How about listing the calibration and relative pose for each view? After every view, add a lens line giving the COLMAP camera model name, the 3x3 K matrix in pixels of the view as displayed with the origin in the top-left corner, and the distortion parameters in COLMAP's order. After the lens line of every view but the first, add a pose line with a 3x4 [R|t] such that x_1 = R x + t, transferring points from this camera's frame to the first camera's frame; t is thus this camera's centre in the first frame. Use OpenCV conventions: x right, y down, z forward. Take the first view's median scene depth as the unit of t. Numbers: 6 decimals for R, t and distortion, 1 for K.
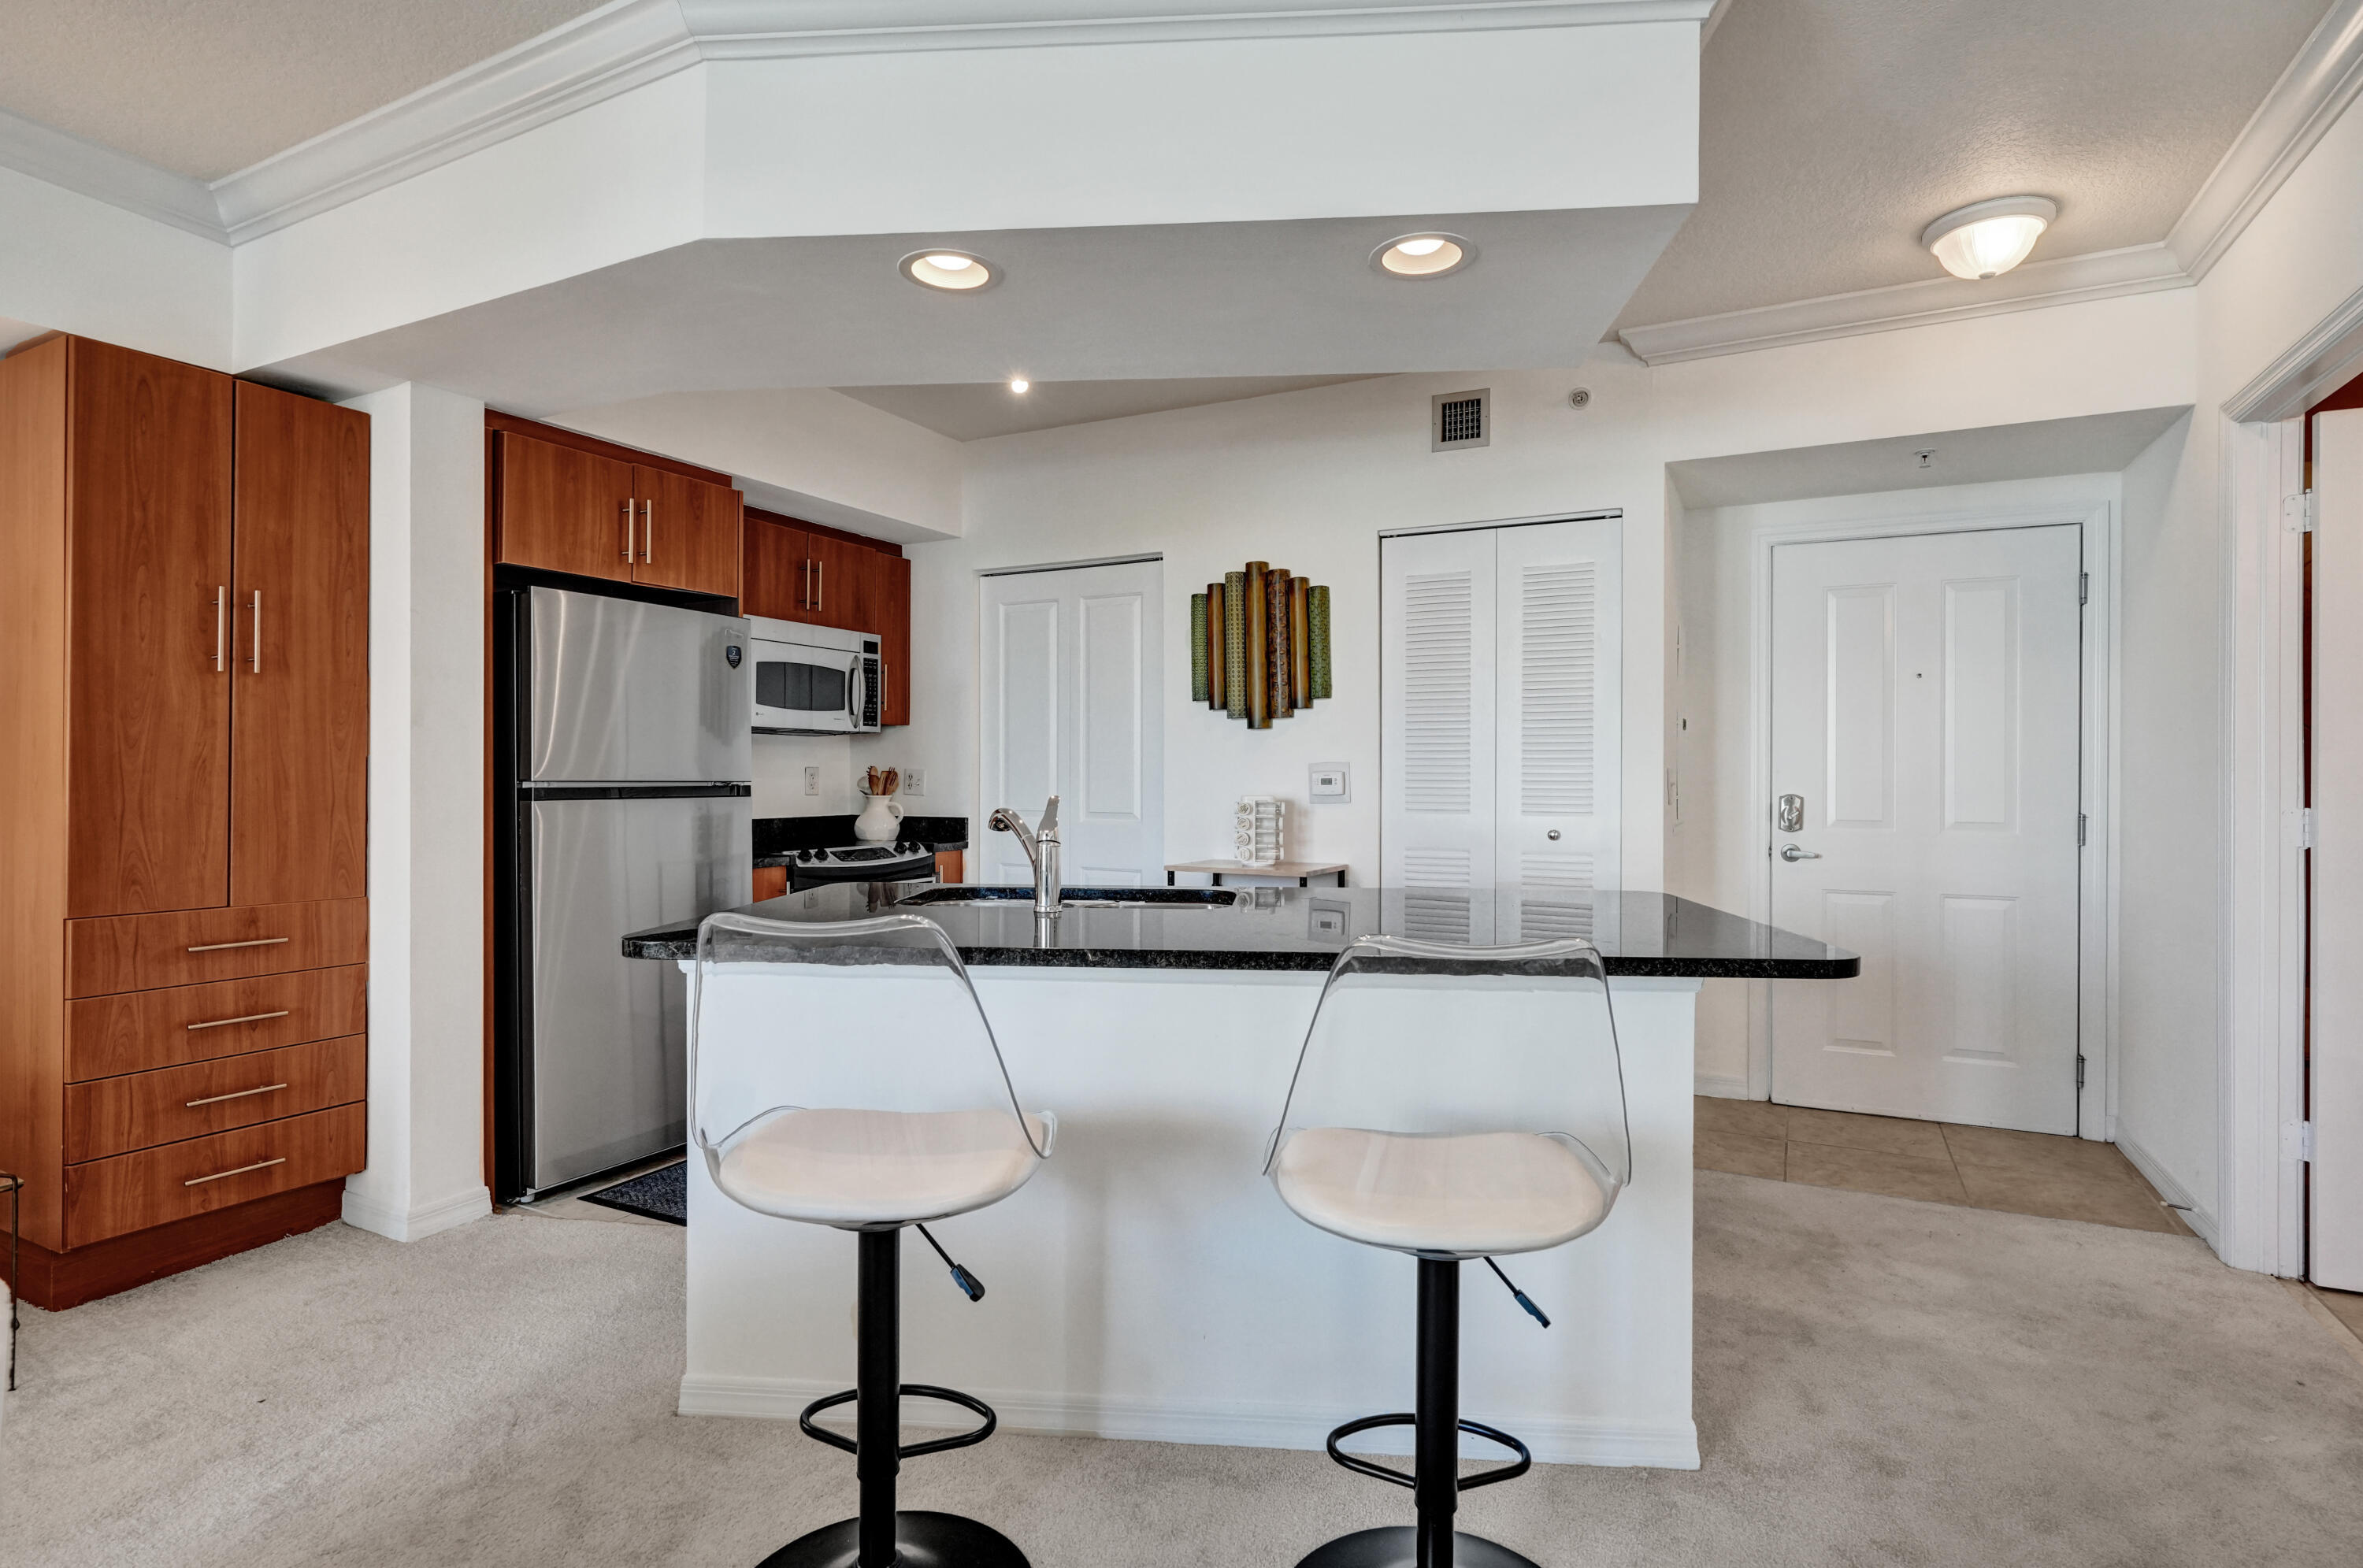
lens RADIAL K [[1182.9, 0, 1187.9], [0, 1182.9, 775.3], [0, 0, 1]] dist [-0.009860, 0.005272]
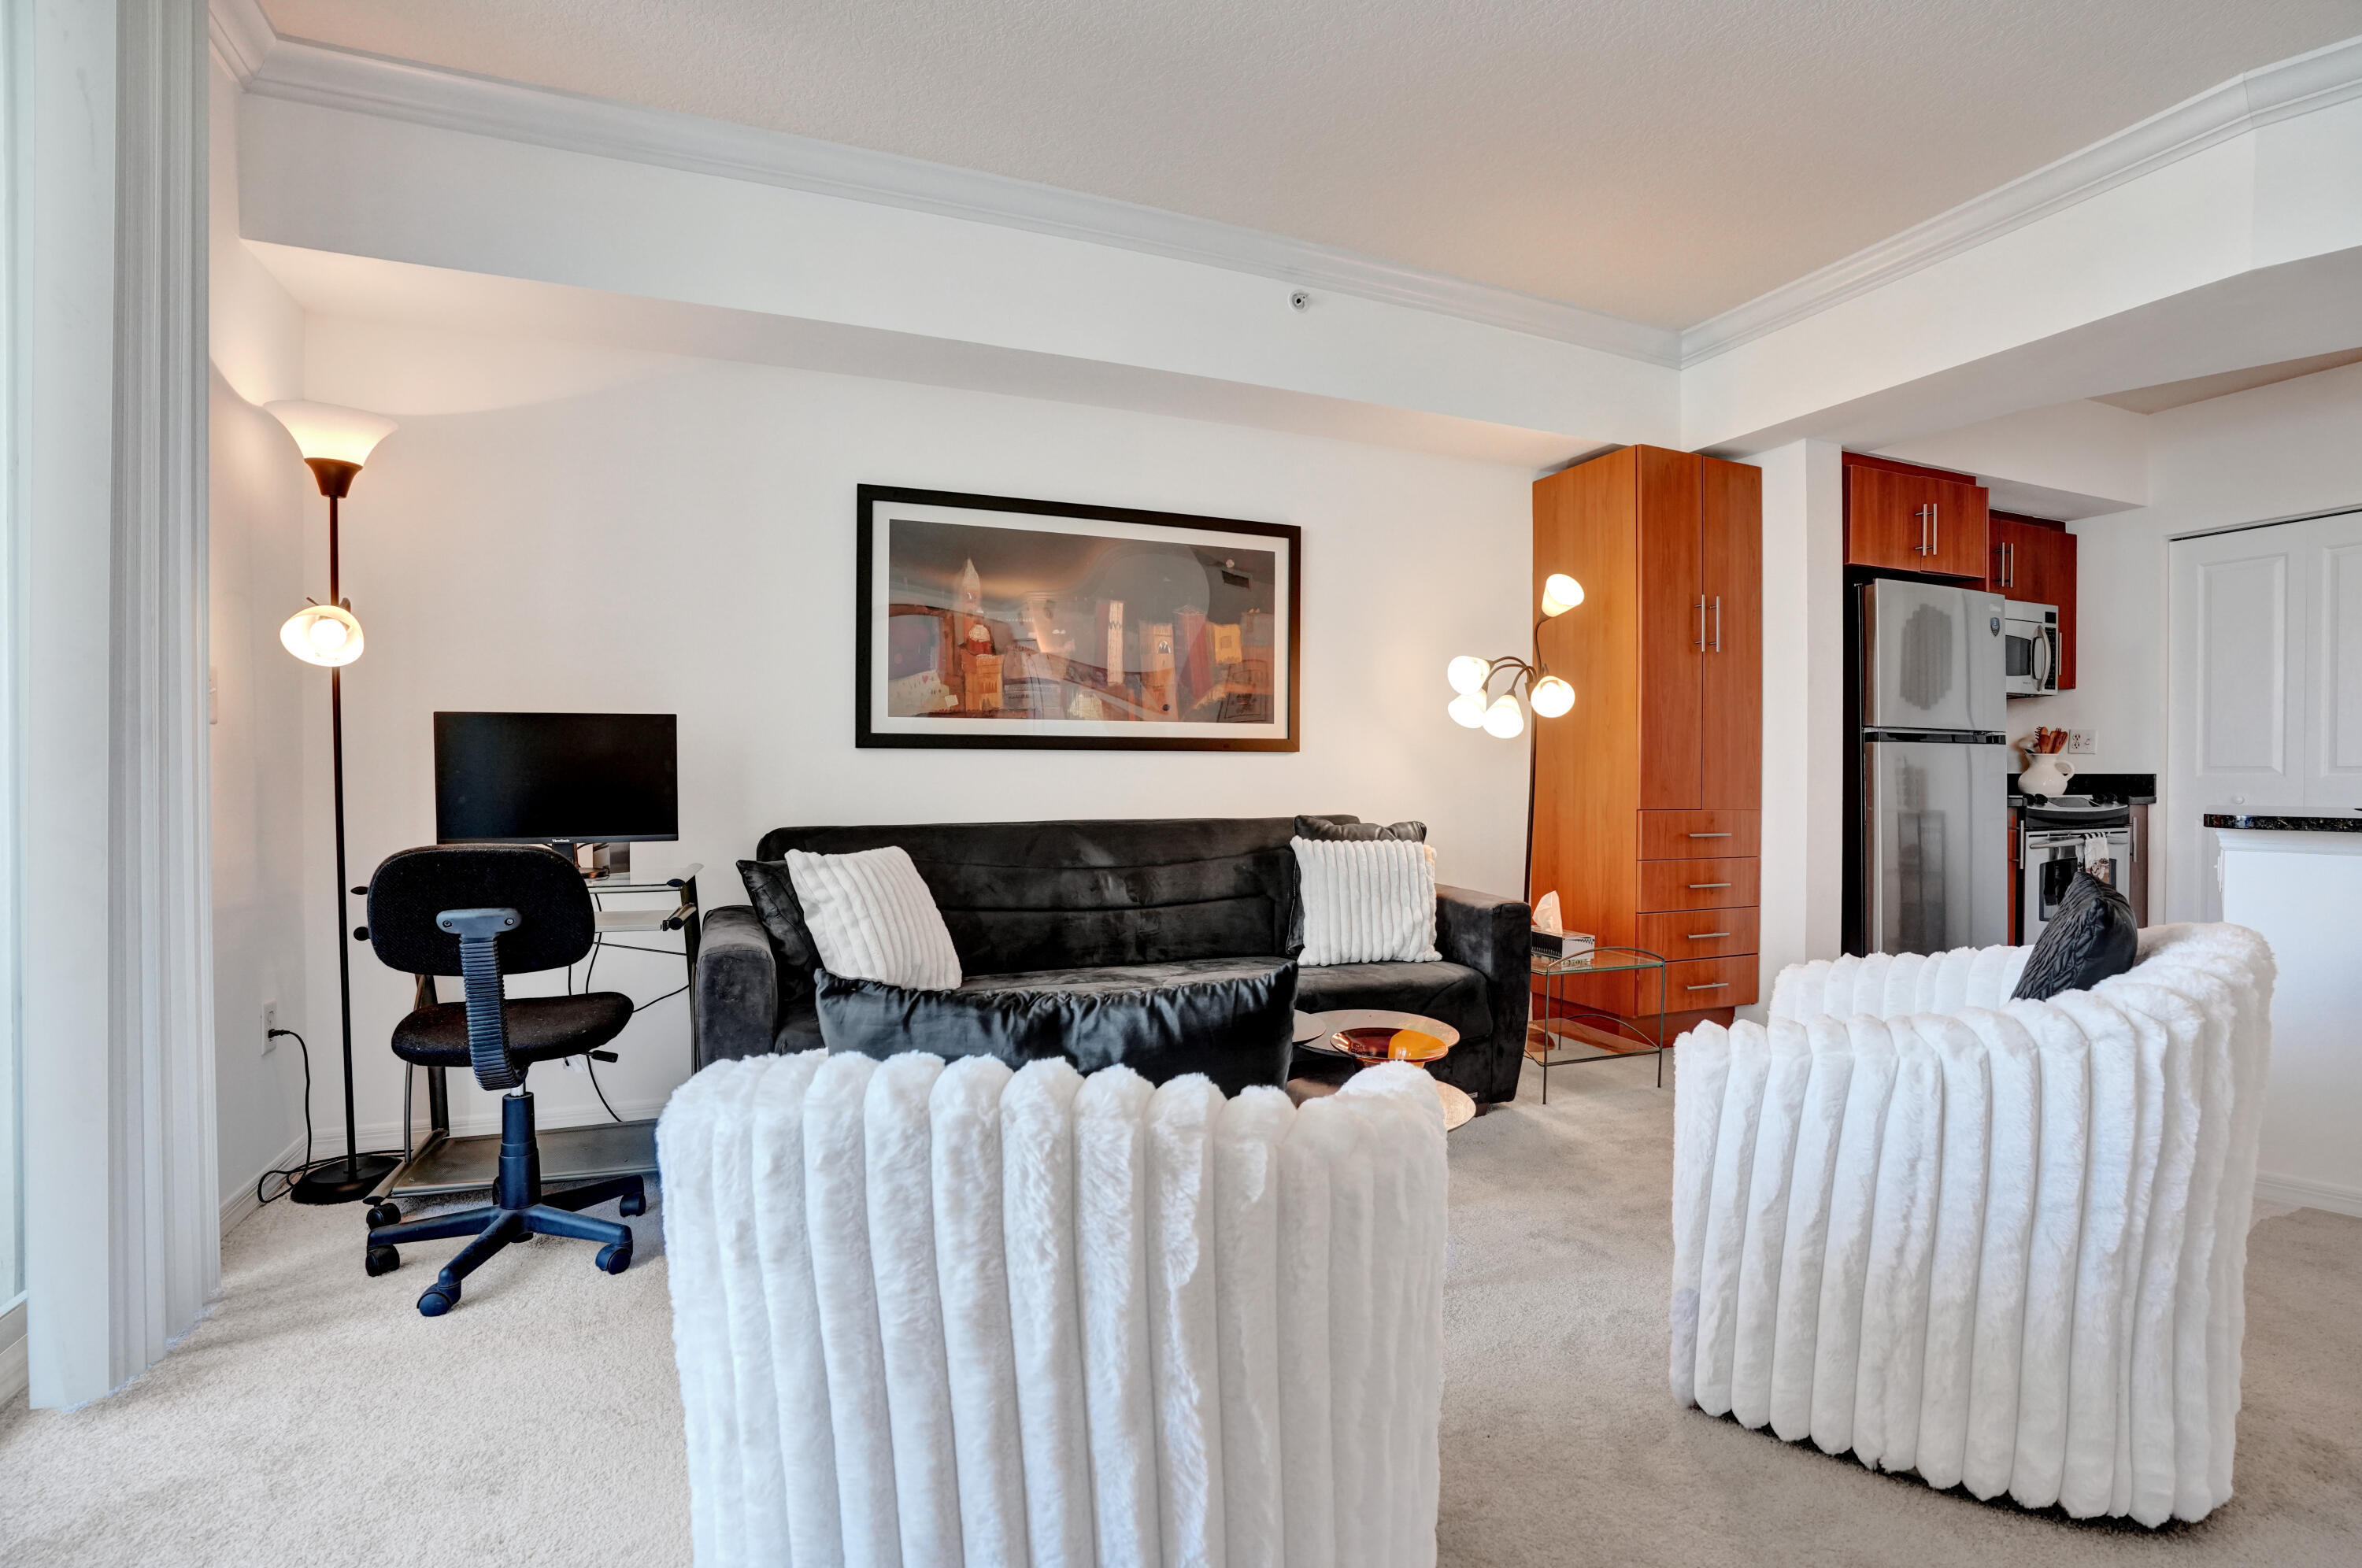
lens RADIAL K [[1108.3, 0, 1217.8], [0, 1108.3, 781.1], [0, 0, 1]] dist [-0.045611, 0.015976]
pose [[0.772741, 0.005926, -0.634694, -0.295038], [-0.001775, 0.999973, 0.007175, 0.048720], [0.634720, -0.004418, 0.772730, -0.341364]]
